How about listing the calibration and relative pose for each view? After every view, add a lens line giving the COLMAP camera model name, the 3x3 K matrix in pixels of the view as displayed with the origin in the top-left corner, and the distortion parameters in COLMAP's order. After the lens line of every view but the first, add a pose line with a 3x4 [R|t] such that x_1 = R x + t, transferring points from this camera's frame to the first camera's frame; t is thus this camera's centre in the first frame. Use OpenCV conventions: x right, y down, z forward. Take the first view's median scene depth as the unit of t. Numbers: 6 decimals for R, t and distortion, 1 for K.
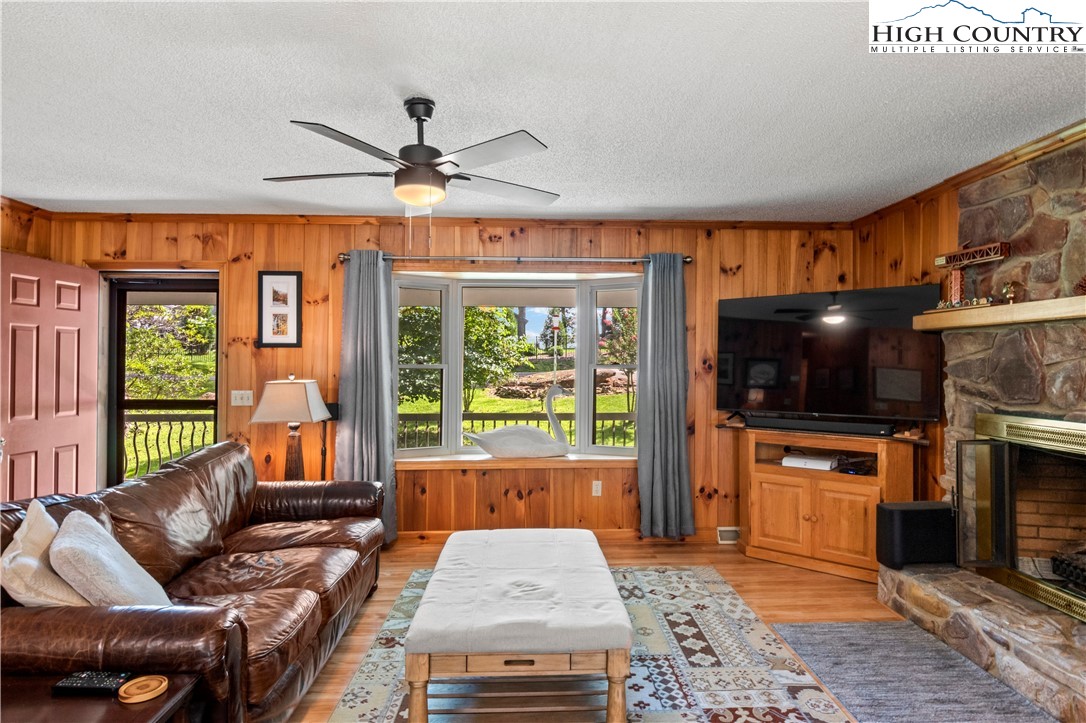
lens RADIAL K [[626.1, 0, 544.8], [0, 626.1, 361.2], [0, 0, 1]] dist [-0.000786, -0.002338]
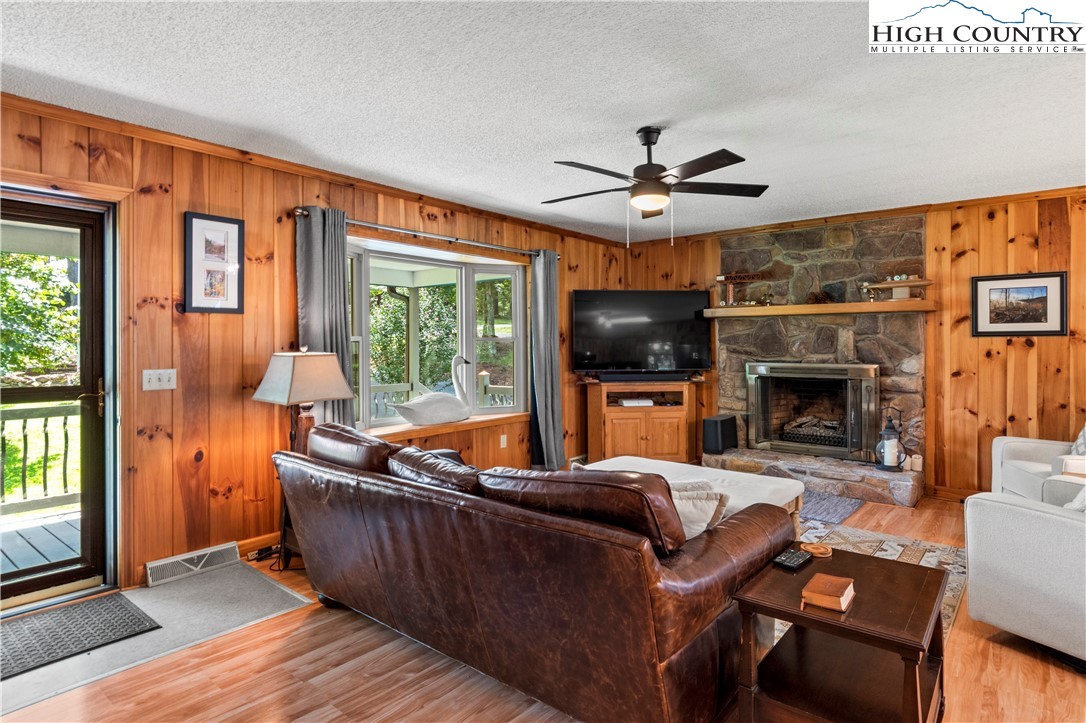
lens RADIAL K [[598.1, 0, 541.7], [0, 598.1, 352.8], [0, 0, 1]] dist [-0.000793, -0.002494]
pose [[0.662376, -0.013113, 0.749057, -0.717799], [-0.000609, 0.999837, 0.018042, 0.014472], [-0.749171, -0.012407, 0.662260, 0.193050]]
